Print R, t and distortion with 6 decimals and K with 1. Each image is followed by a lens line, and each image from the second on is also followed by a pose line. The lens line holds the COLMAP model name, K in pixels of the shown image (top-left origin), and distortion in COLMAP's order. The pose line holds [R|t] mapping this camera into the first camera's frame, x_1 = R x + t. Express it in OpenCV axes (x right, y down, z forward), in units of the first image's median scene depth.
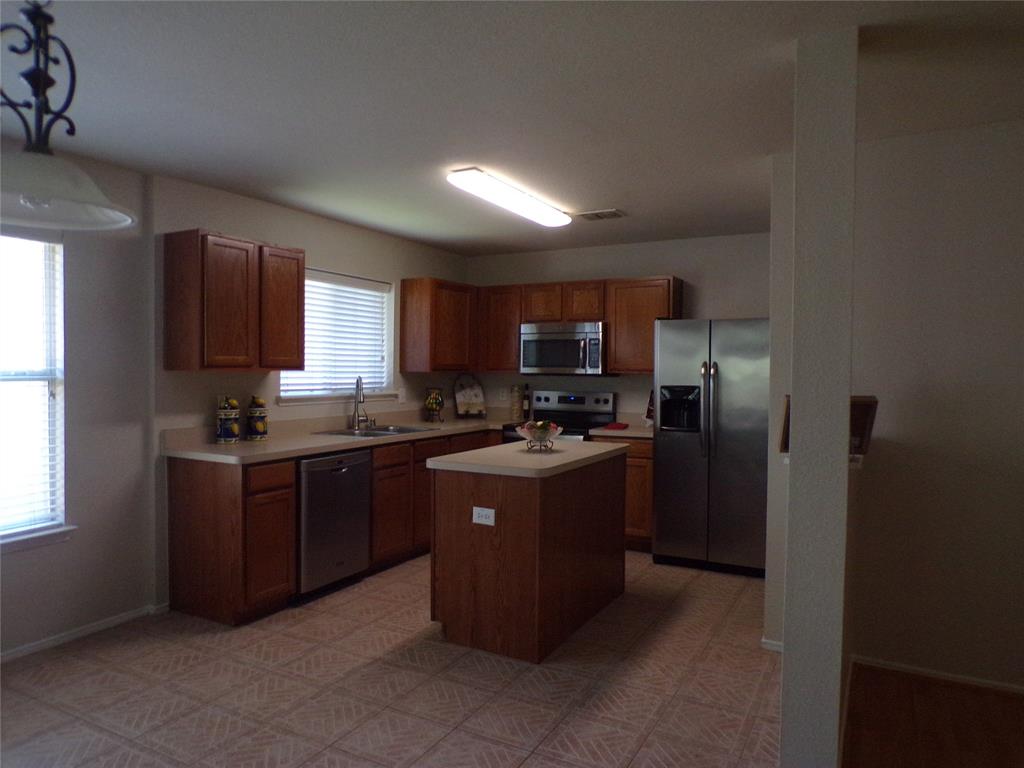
lens RADIAL K [[694.7, 0, 508.5], [0, 694.7, 379.4], [0, 0, 1]] dist [-0.009312, 0.006278]
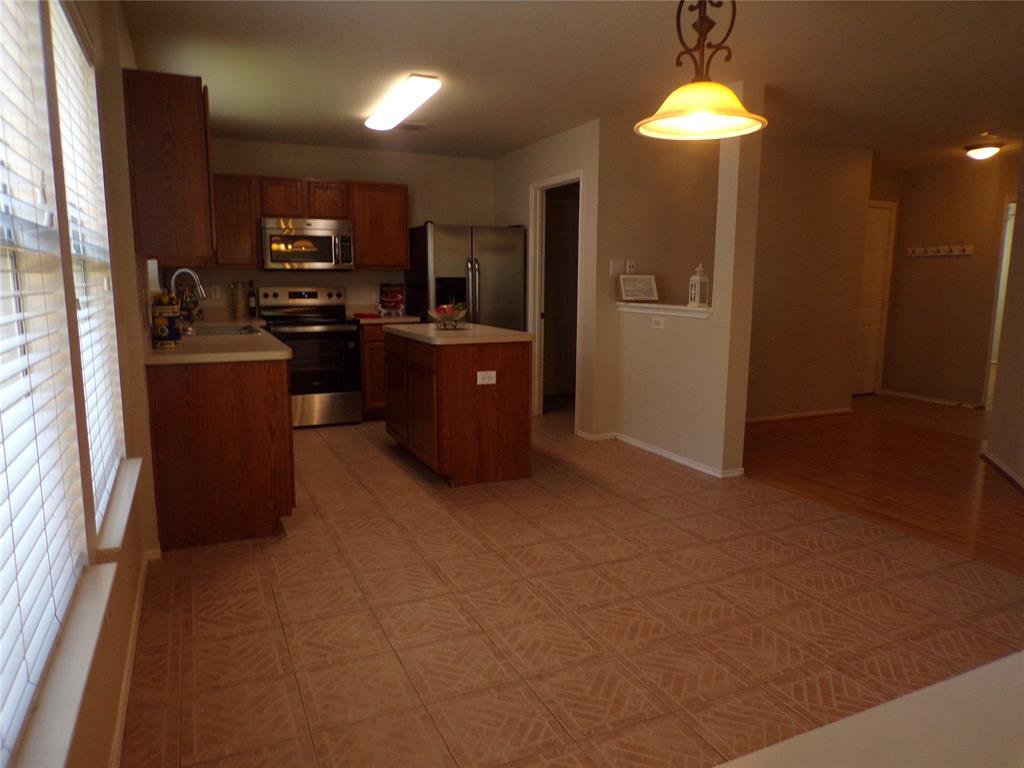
lens RADIAL K [[694.7, 0, 510.9], [0, 694.7, 379.7], [0, 0, 1]] dist [-0.009312, 0.006278]
pose [[0.596542, -0.122000, 0.793255, -0.739952], [0.017552, 0.990126, 0.139079, 0.020764], [-0.802390, -0.069044, 0.592793, 0.167606]]
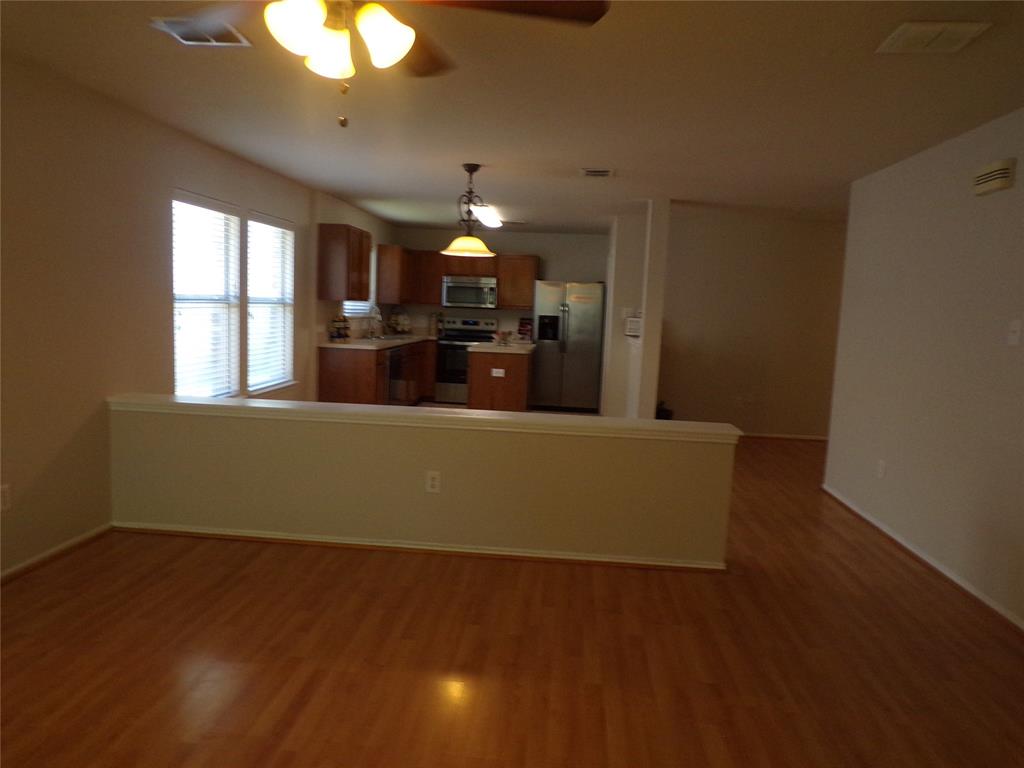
lens RADIAL K [[694.7, 0, 518.0], [0, 694.7, 381.3], [0, 0, 1]] dist [-0.009312, 0.006278]
pose [[0.908279, -0.014559, 0.418111, -0.662638], [-0.026871, 0.995301, 0.093031, 0.014037], [-0.417500, -0.095733, 0.903620, -0.743680]]
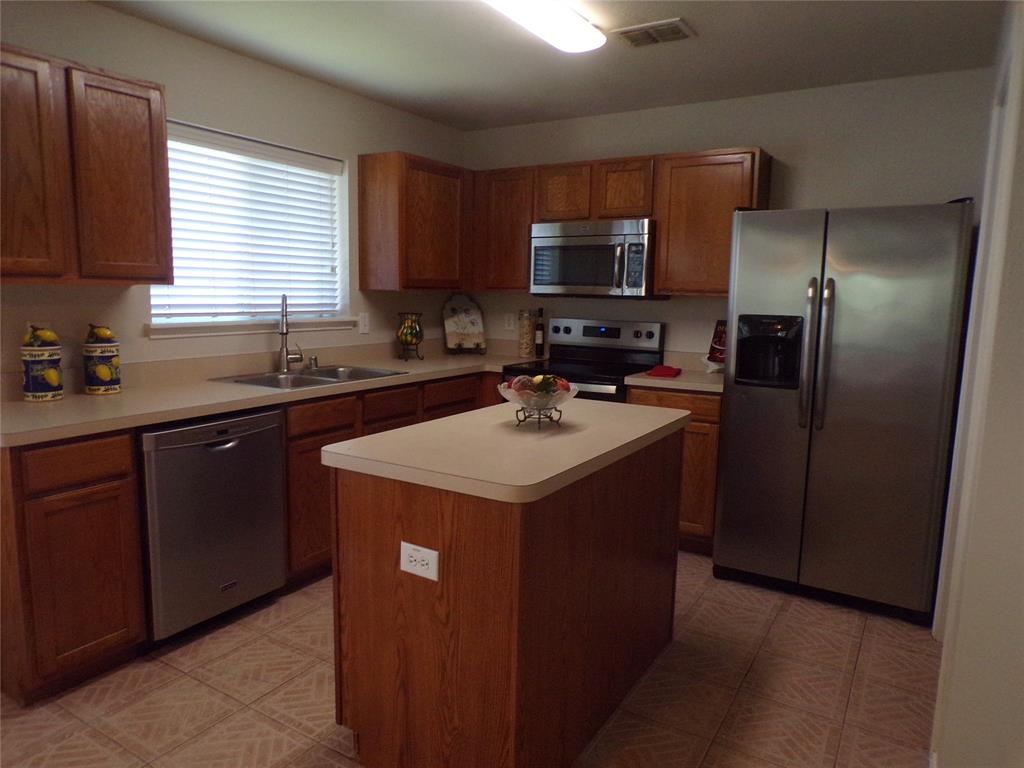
lens RADIAL K [[694.7, 0, 506.9], [0, 694.7, 380.0], [0, 0, 1]] dist [-0.009312, 0.006278]
pose [[0.998407, 0.018266, -0.053393, 0.042478], [-0.012132, 0.993516, 0.113039, -0.001344], [0.055111, -0.112211, 0.992155, 0.364377]]
